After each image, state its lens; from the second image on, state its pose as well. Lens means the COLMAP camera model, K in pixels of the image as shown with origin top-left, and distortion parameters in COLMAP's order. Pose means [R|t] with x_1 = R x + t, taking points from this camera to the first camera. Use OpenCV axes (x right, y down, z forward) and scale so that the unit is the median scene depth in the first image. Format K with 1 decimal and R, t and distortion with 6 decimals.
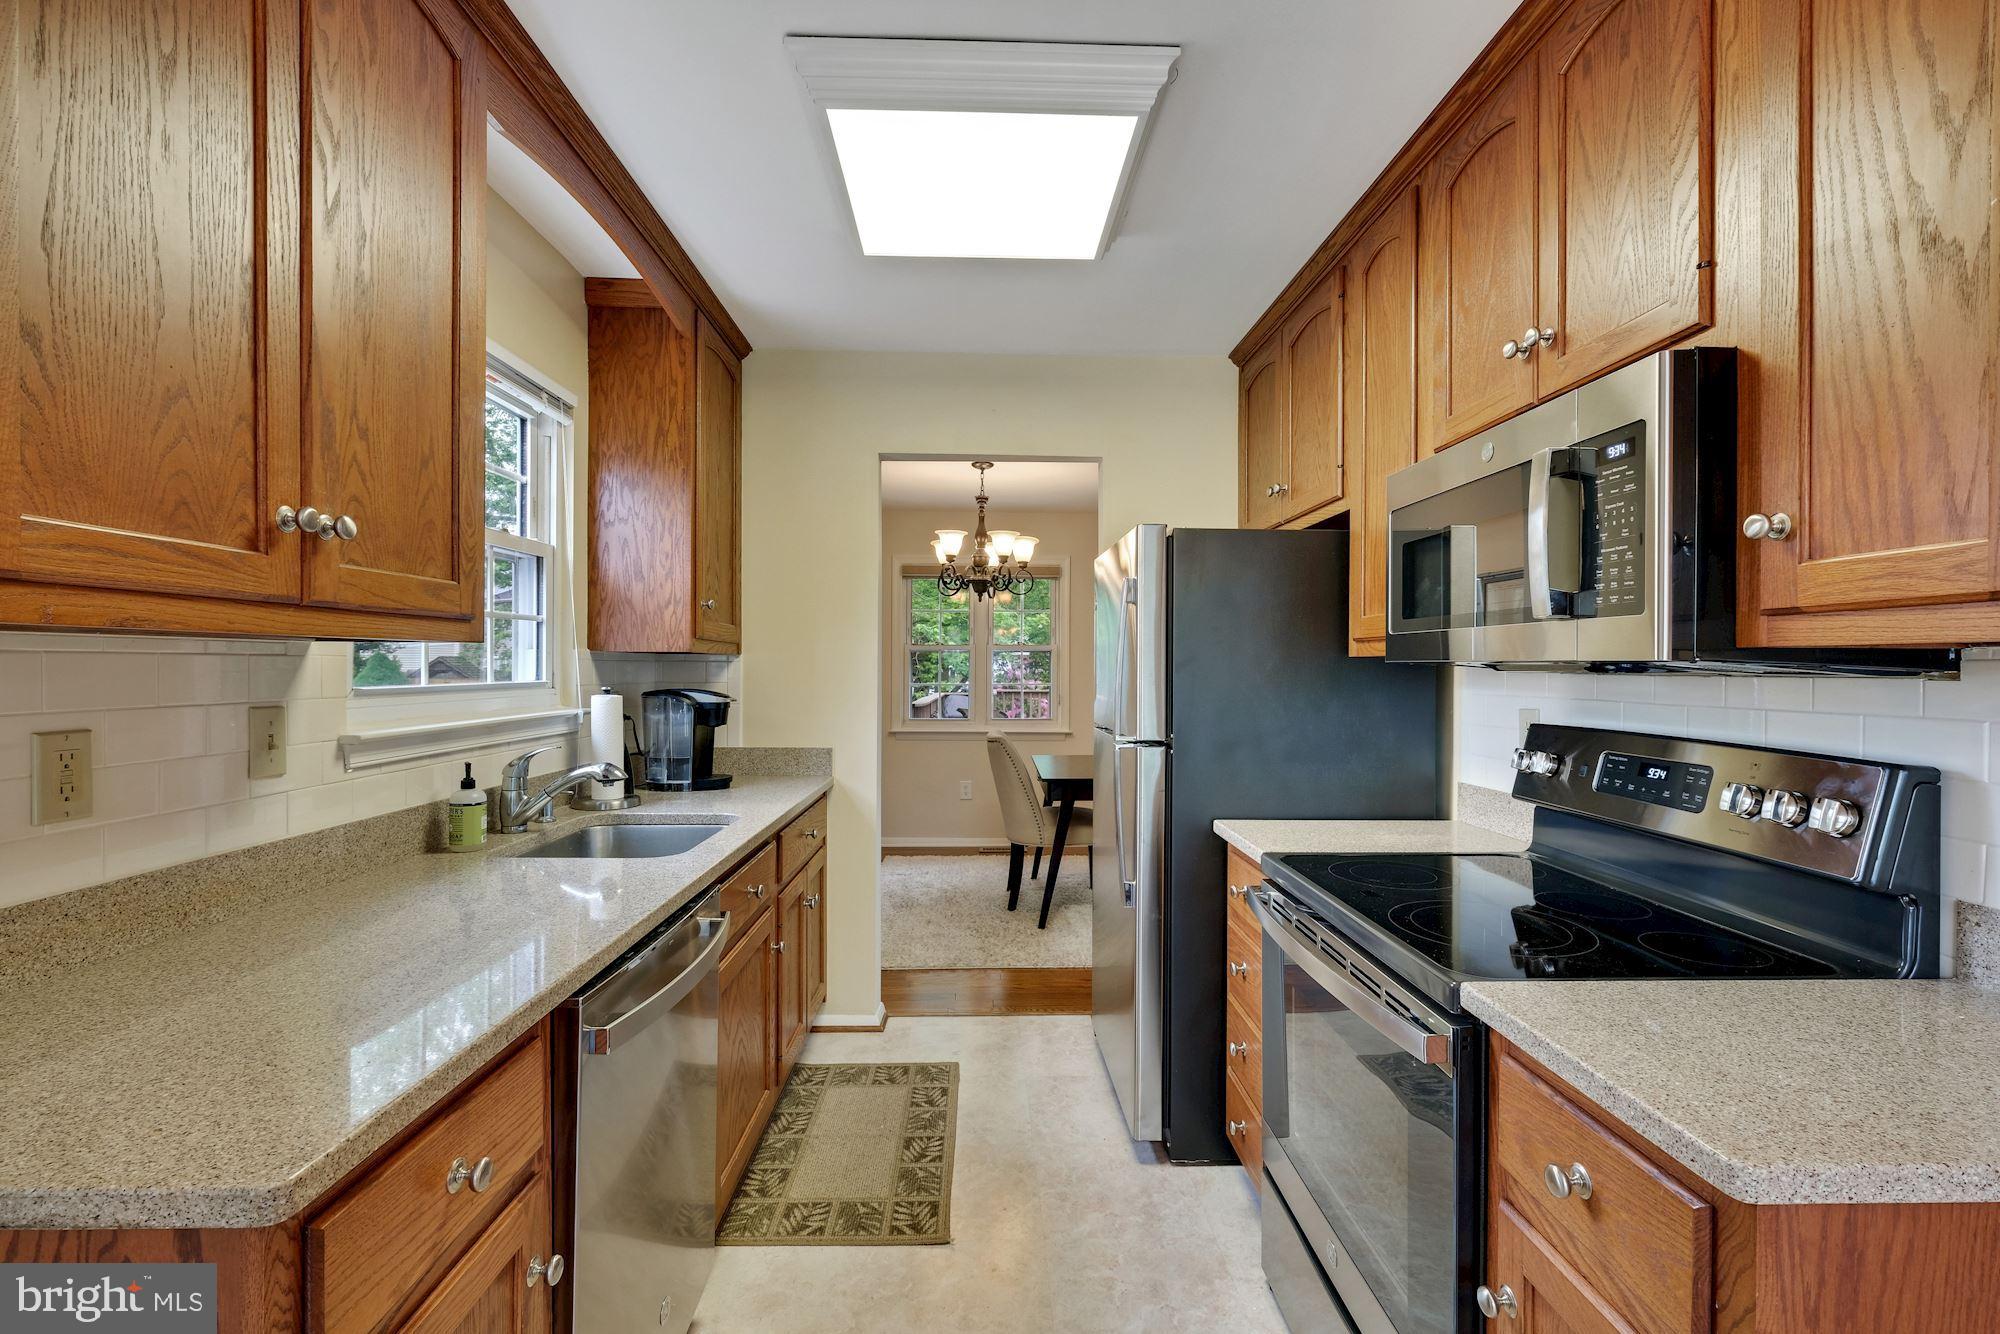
lens RADIAL K [[864.8, 0, 1007.1], [0, 864.8, 668.7], [0, 0, 1]] dist [-0.000866, -0.000039]
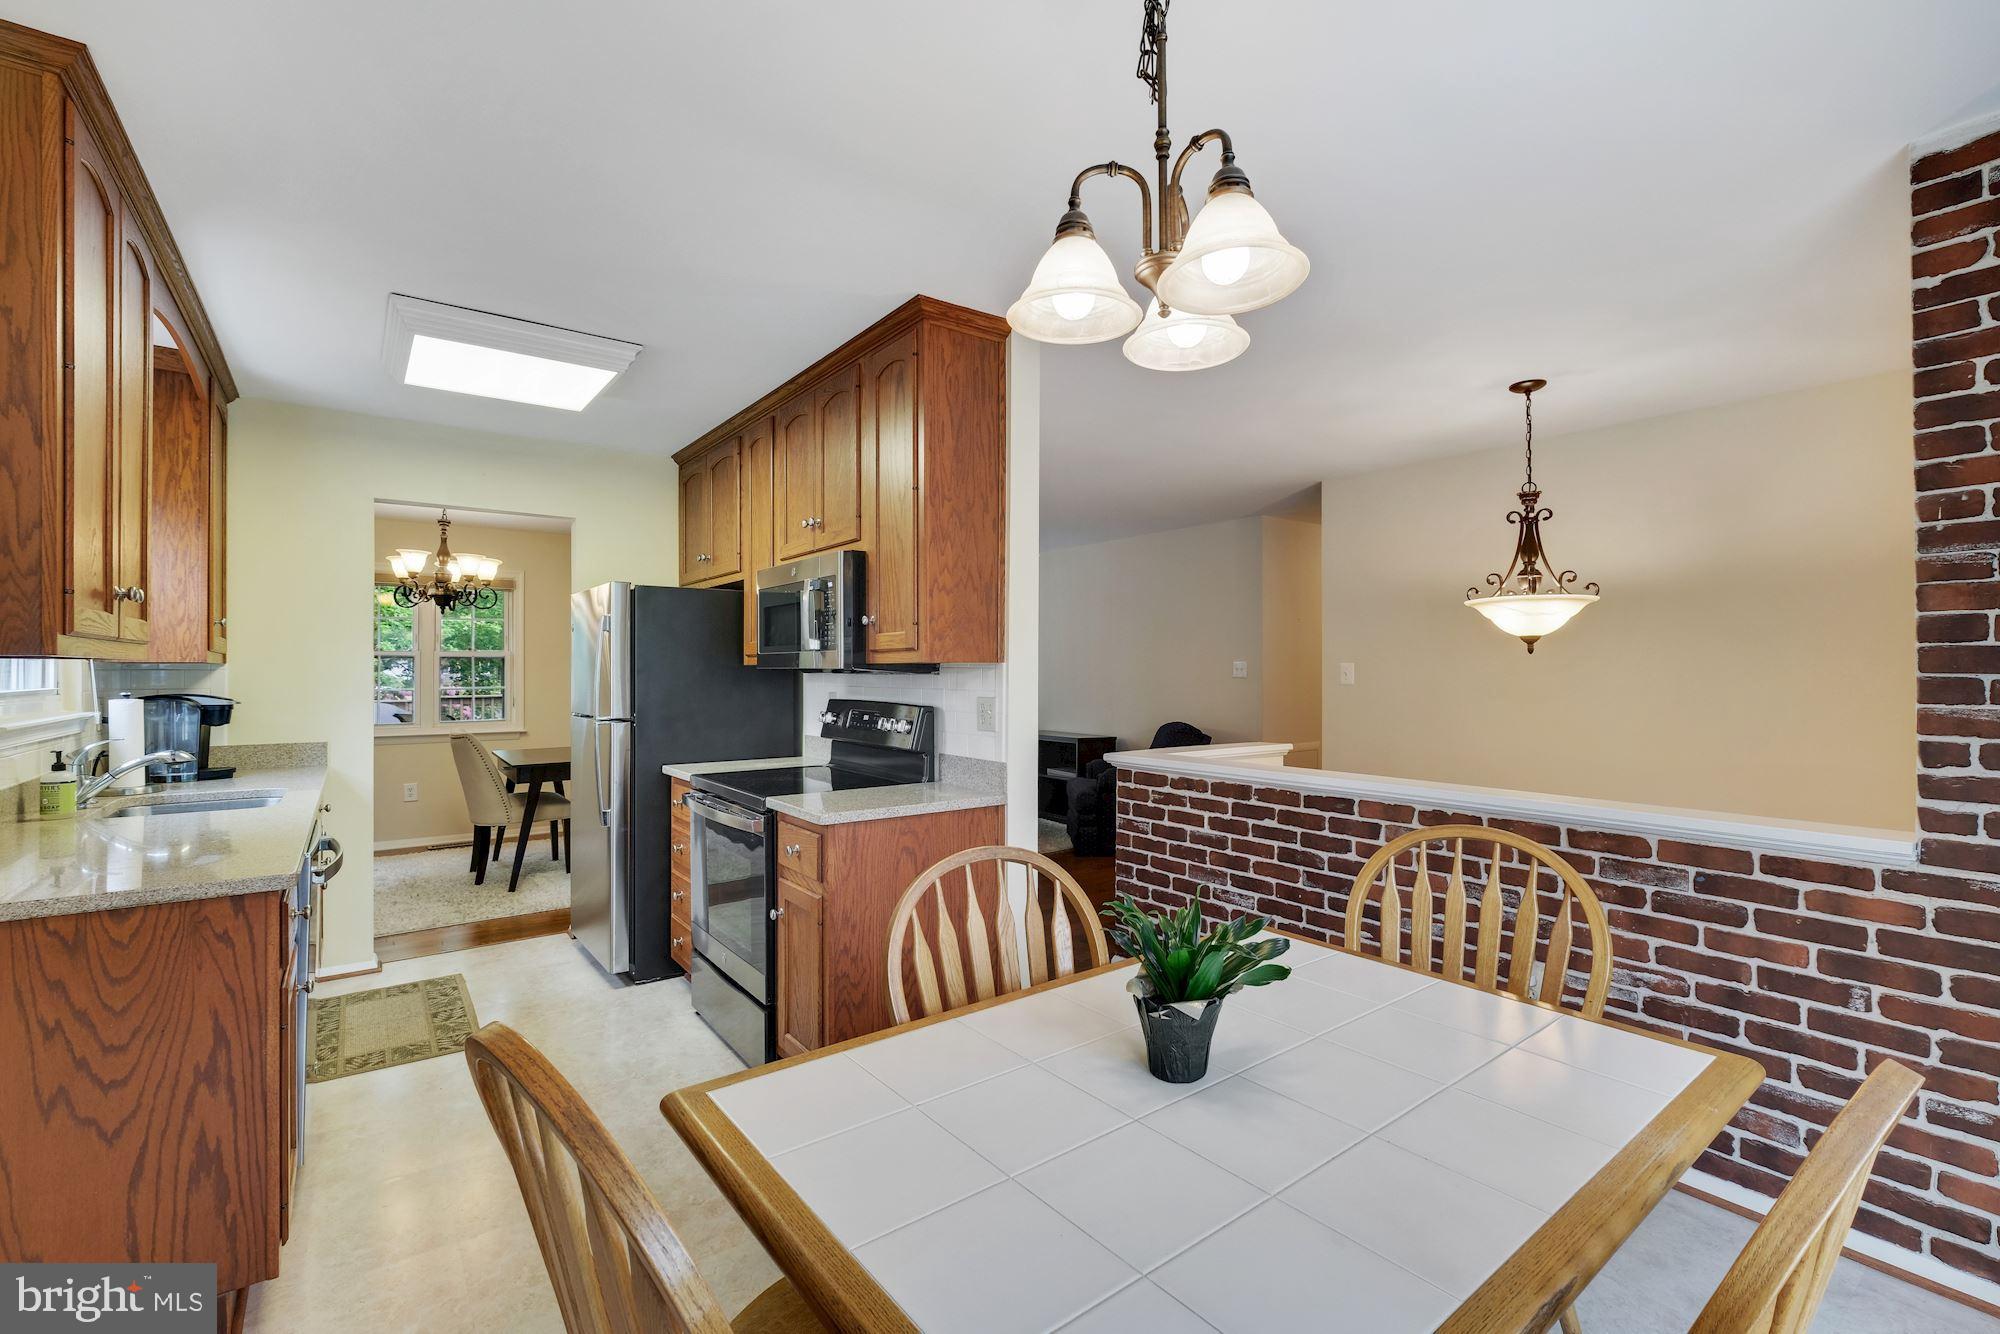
lens RADIAL K [[857.0, 0, 993.2], [0, 857.0, 664.8], [0, 0, 1]] dist [0.000784, 0.000049]
pose [[0.822610, -0.003493, 0.568596, -0.165237], [0.007879, 0.999955, -0.005256, -0.001228], [-0.568552, 0.008803, 0.822600, -0.680308]]
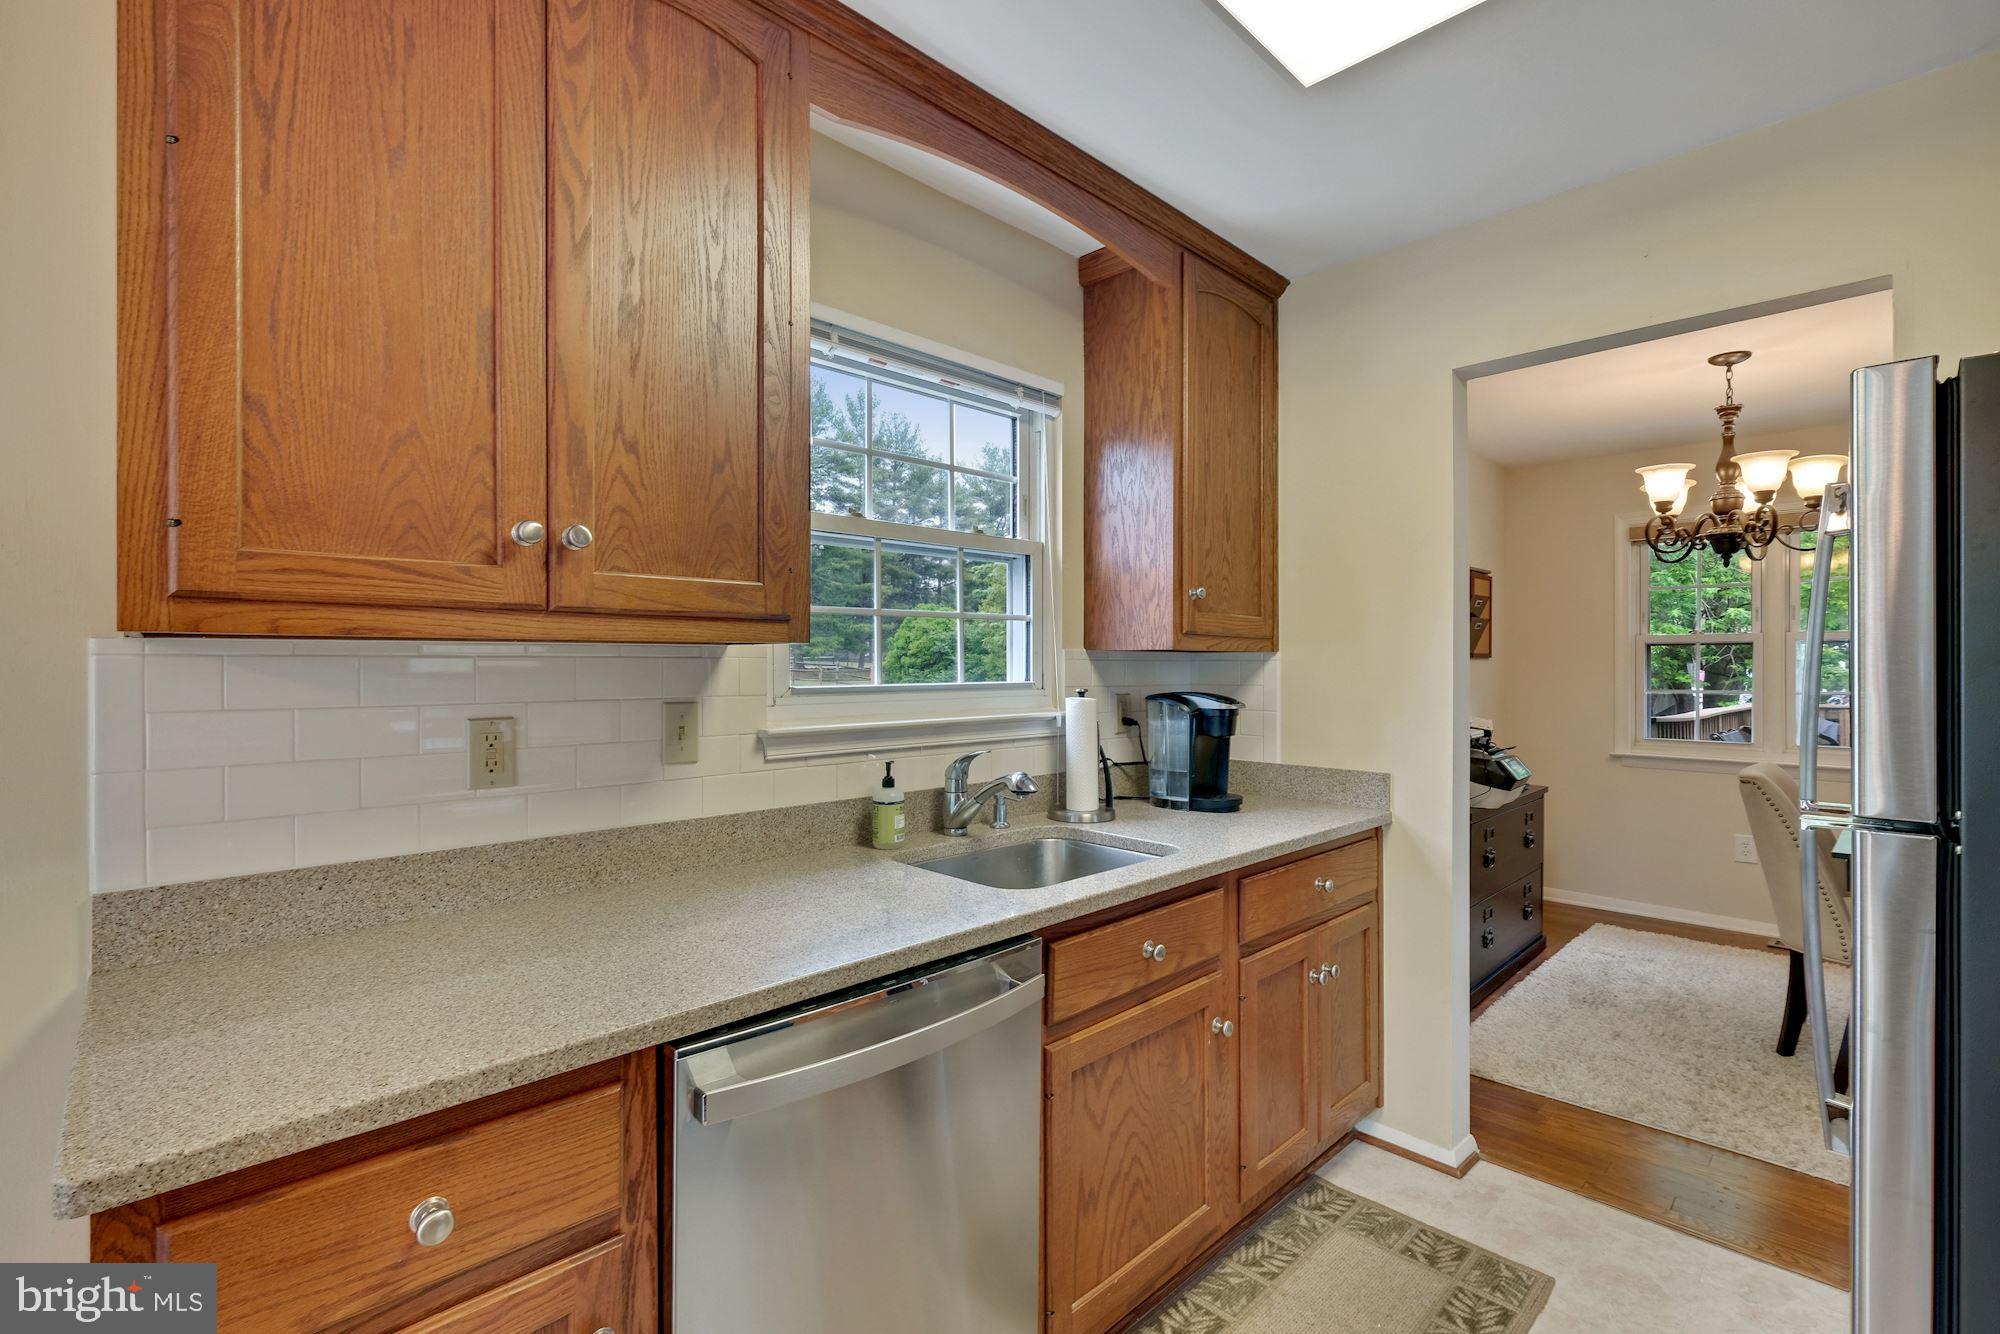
lens RADIAL K [[889.4, 0, 1015.2], [0, 889.4, 661.1], [0, 0, 1]] dist [0.000652, -0.000278]
pose [[0.685985, -0.006448, -0.727587, 0.194525], [0.000082, 0.999961, -0.008785, -0.000301], [0.727616, 0.005967, 0.685959, 0.314542]]
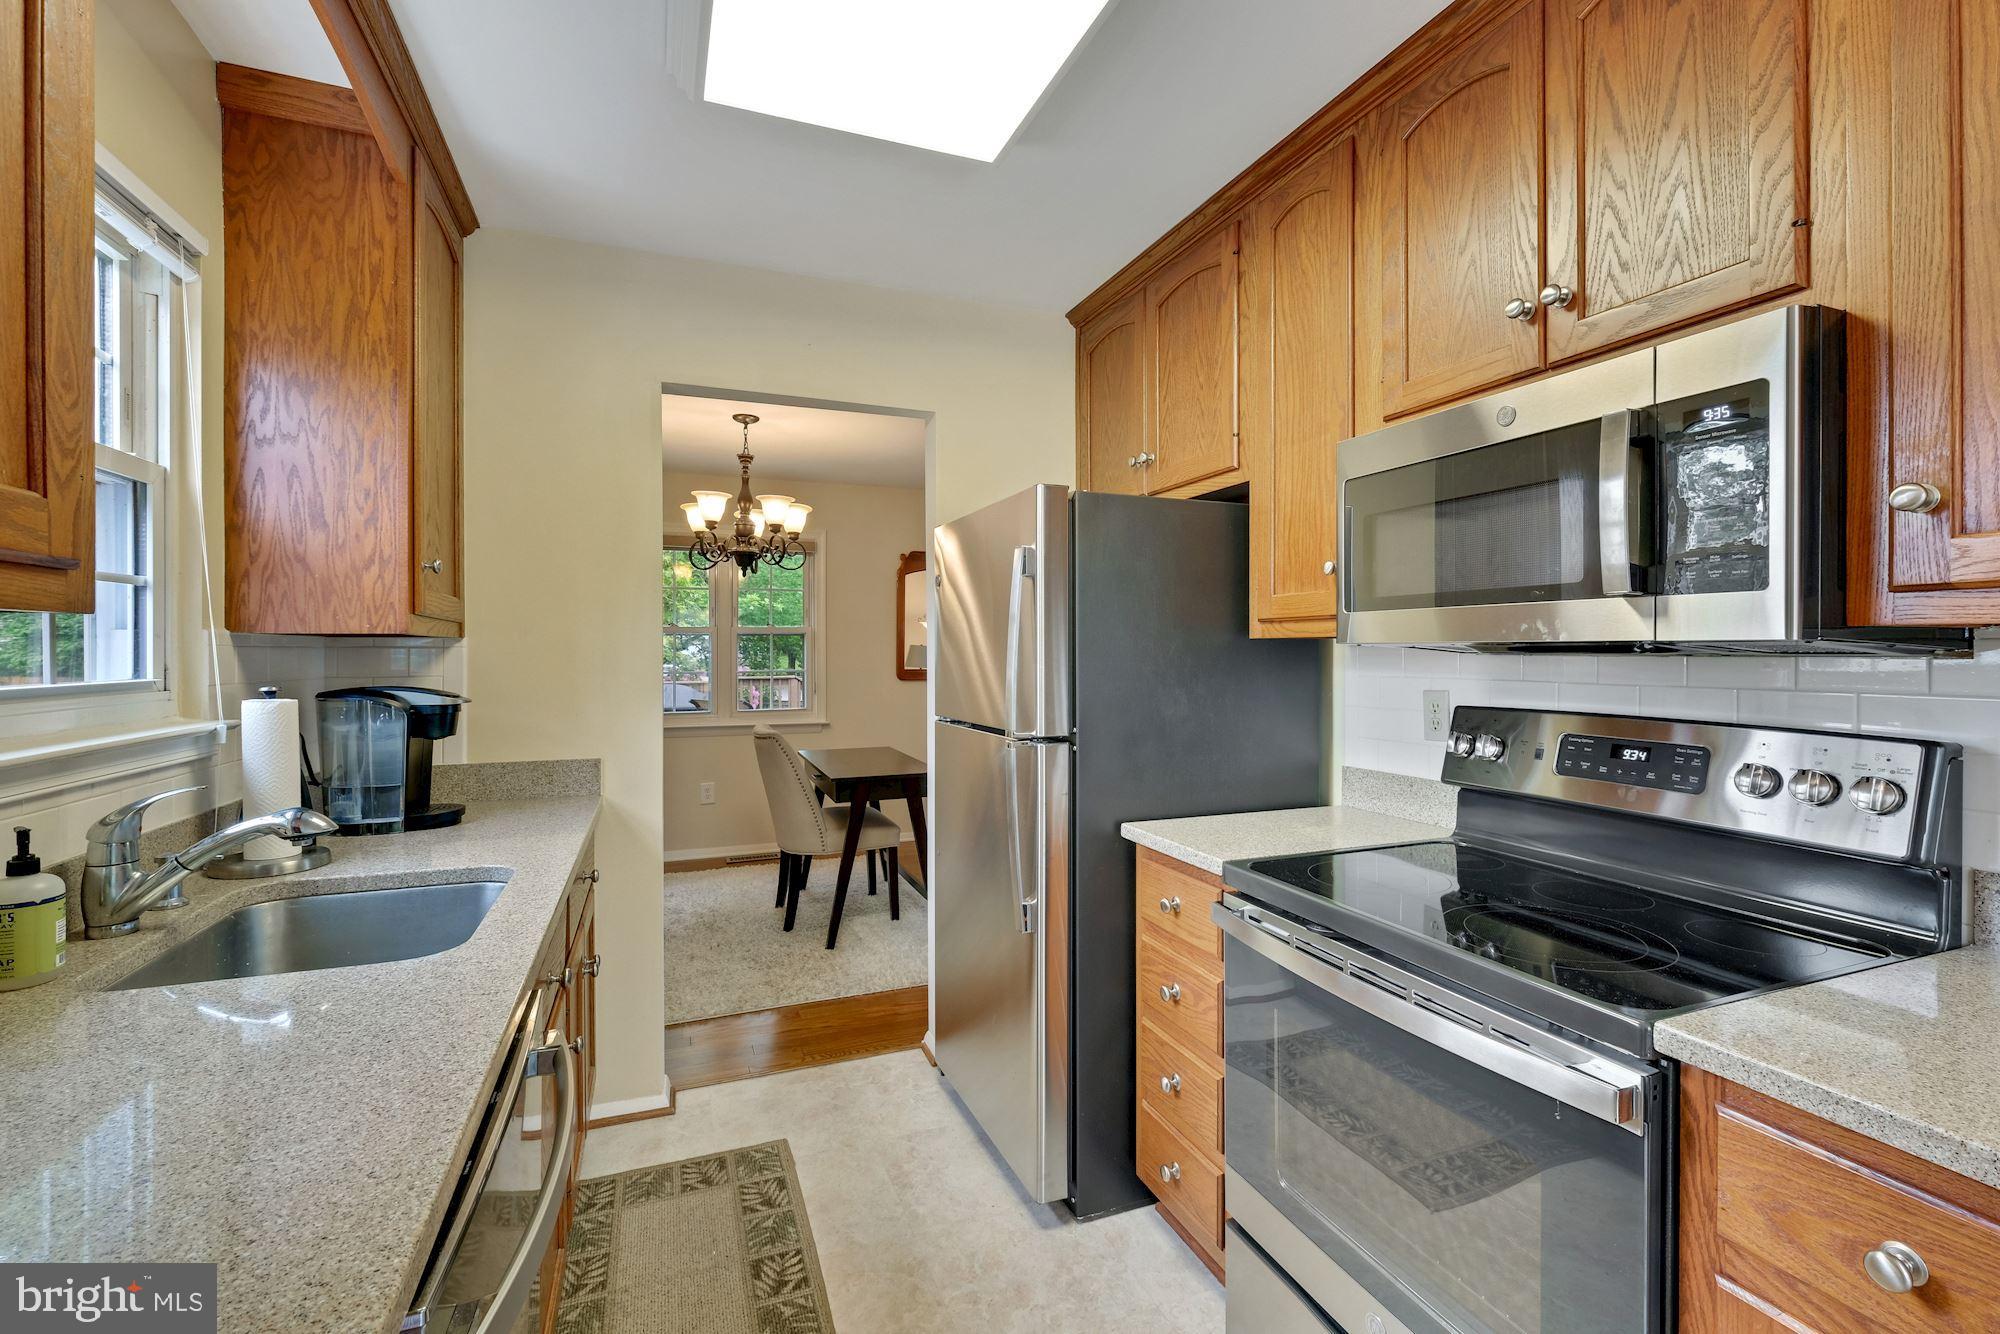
lens RADIAL K [[871.7, 0, 1010.0], [0, 871.7, 652.8], [0, 0, 1]] dist [-0.002770, -0.000066]
pose [[0.940666, -0.007358, 0.339255, -0.168233], [0.007405, 0.999972, 0.001157, -0.001421], [-0.339254, 0.001424, 0.940694, 0.199203]]
